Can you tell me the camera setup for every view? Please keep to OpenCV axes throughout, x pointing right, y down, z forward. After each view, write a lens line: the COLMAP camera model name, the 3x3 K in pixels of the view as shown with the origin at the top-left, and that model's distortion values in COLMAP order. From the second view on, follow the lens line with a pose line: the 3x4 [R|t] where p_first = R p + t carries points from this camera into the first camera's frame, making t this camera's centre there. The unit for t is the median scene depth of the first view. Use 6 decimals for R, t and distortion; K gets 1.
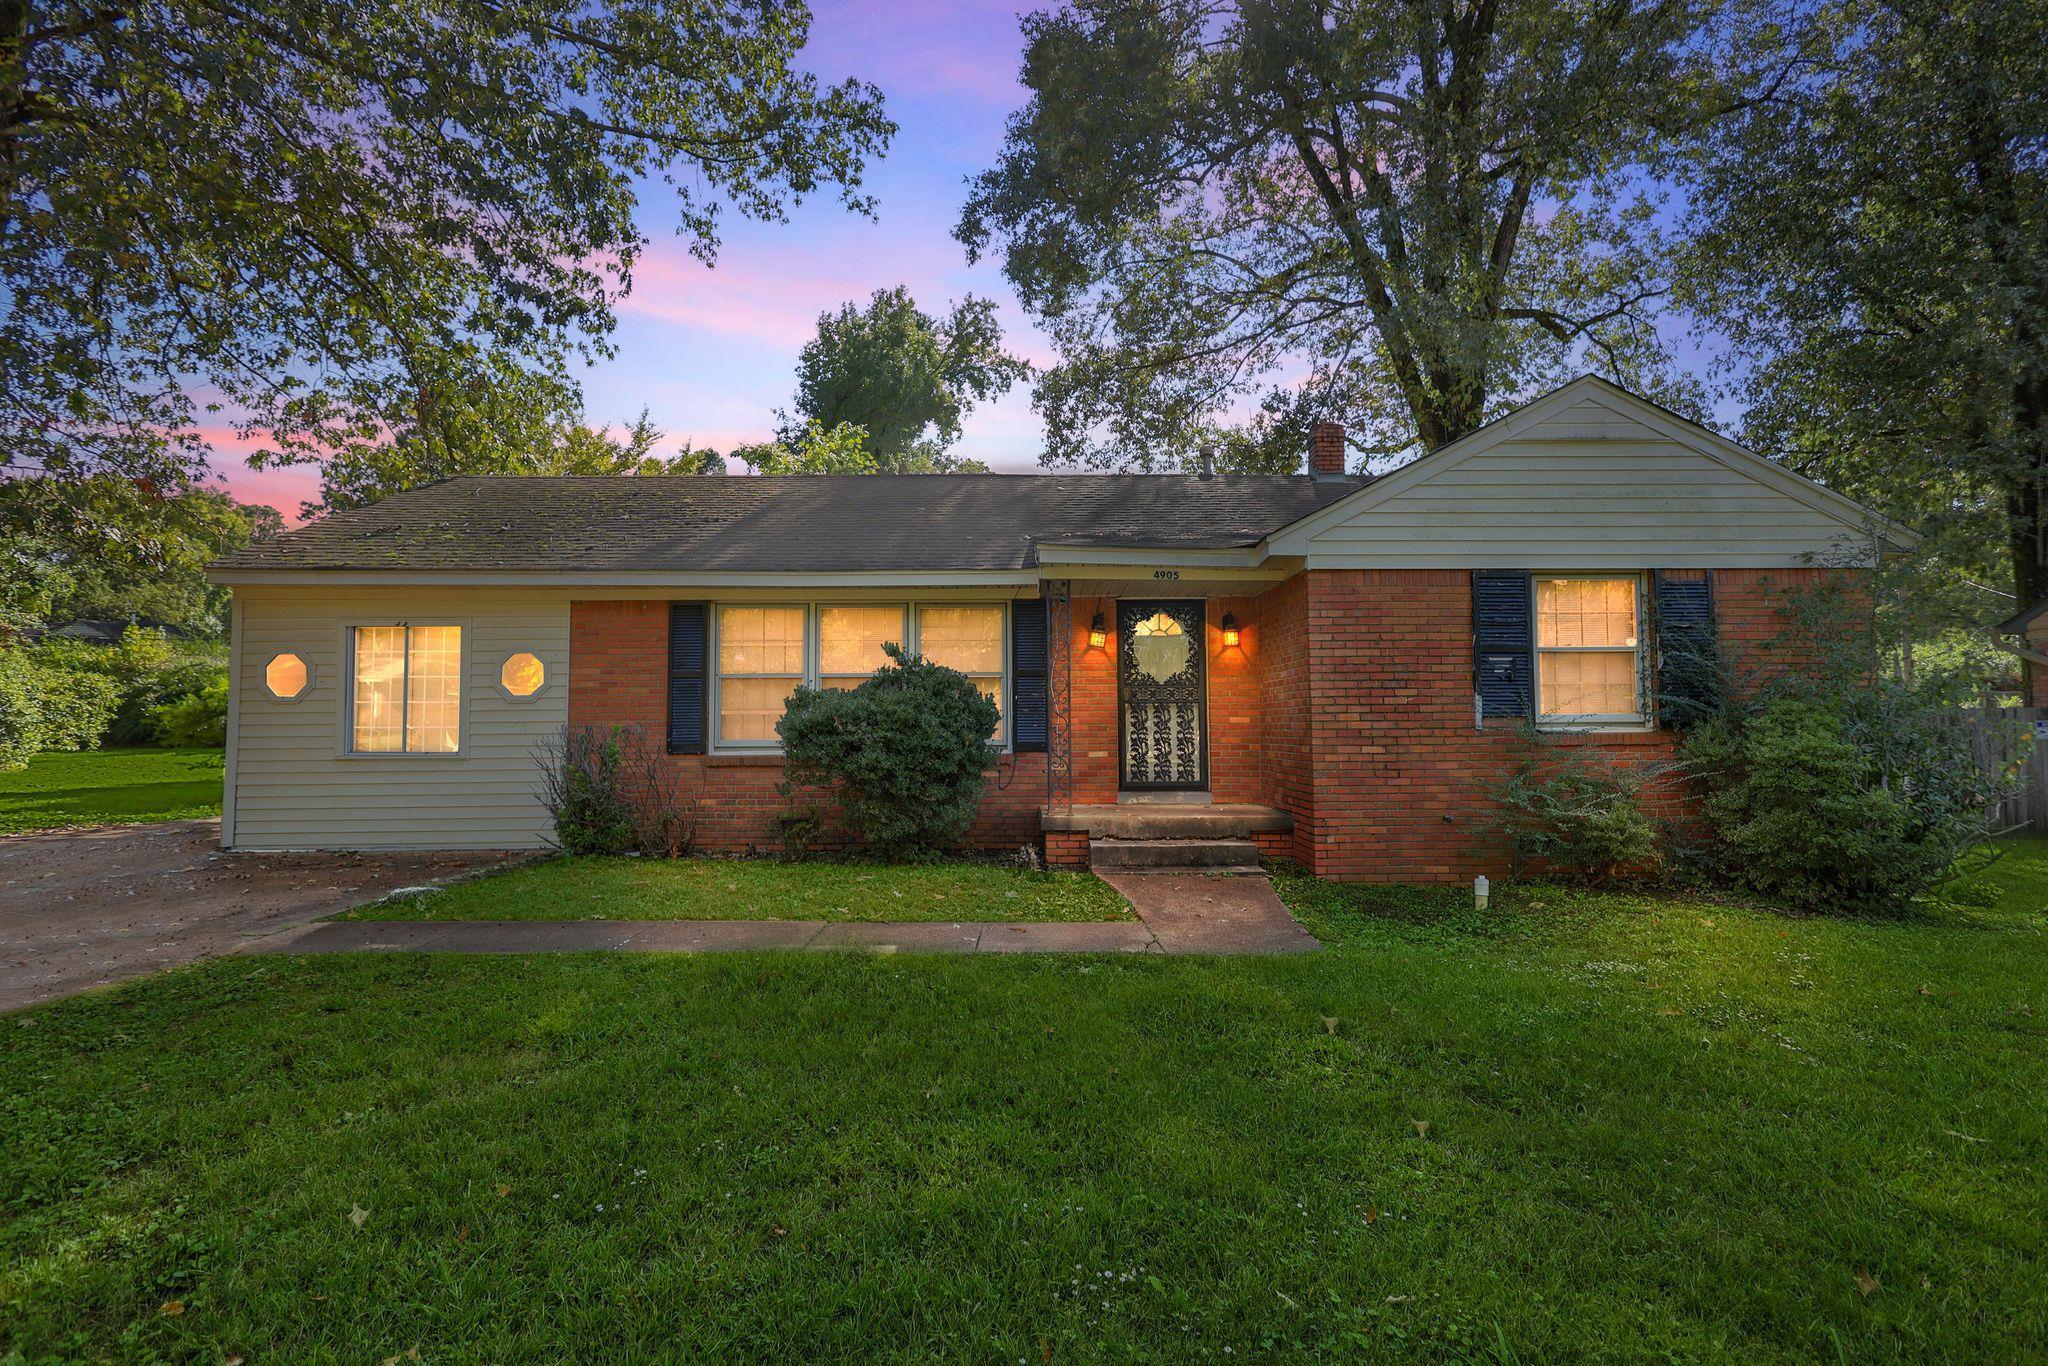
lens RADIAL K [[949.9, 0, 1024.0], [0, 949.9, 713.5], [0, 0, 1]] dist [-0.000319, 0.000142]
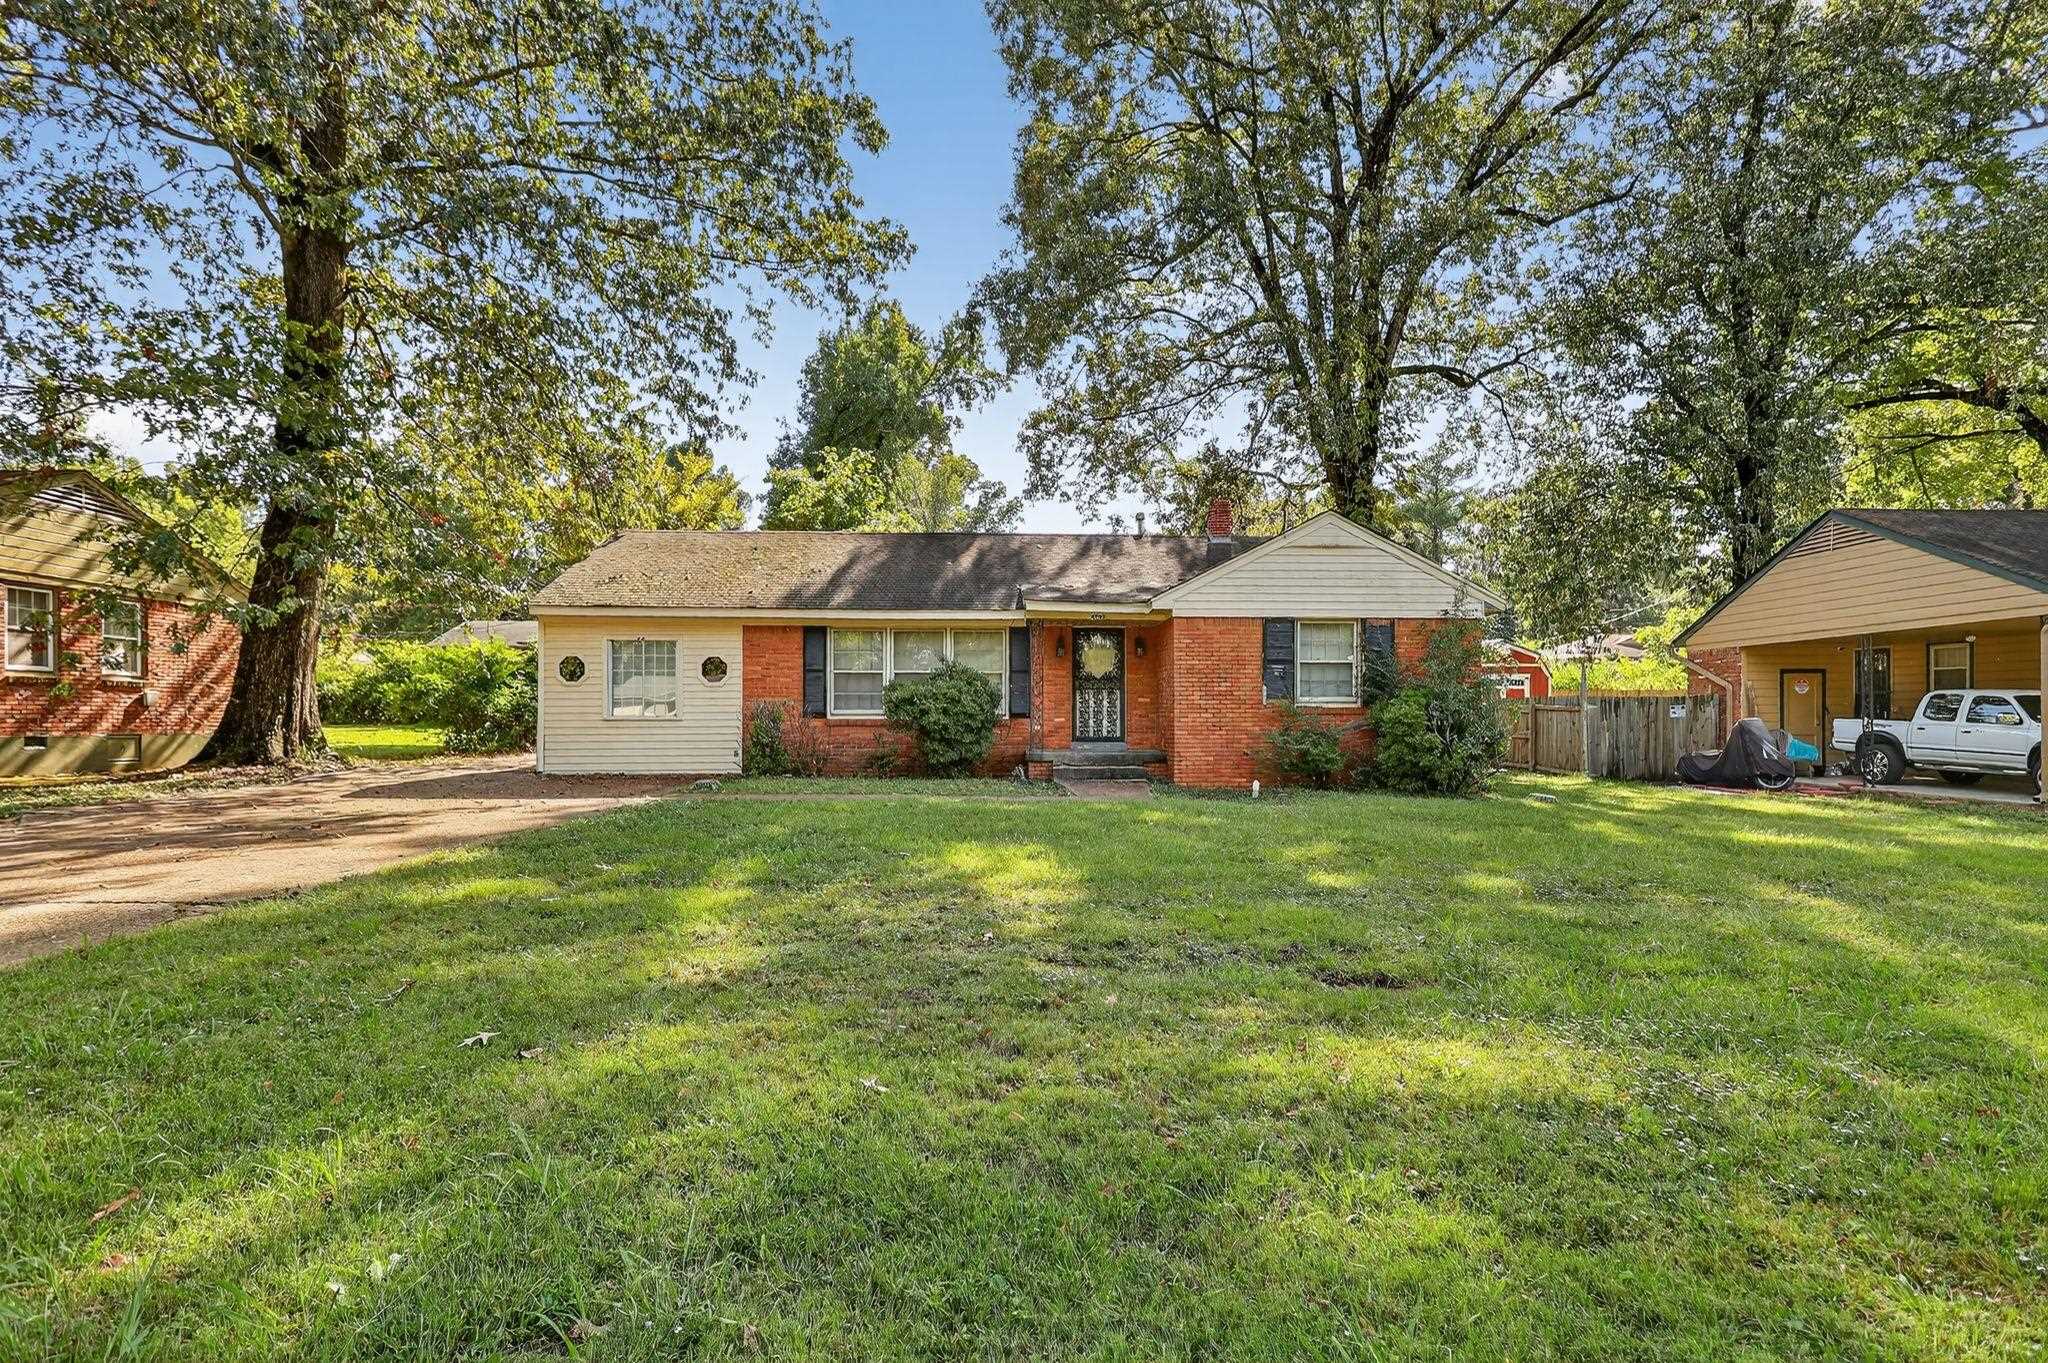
lens RADIAL K [[1003.7, 0, 1026.7], [0, 1003.7, 671.7], [0, 0, 1]] dist [0.000053, -0.000532]
pose [[0.999661, 0.007579, 0.024912, -0.009019], [-0.006806, 0.999497, -0.030984, 0.004682], [-0.025134, 0.030804, 0.999209, -0.274652]]
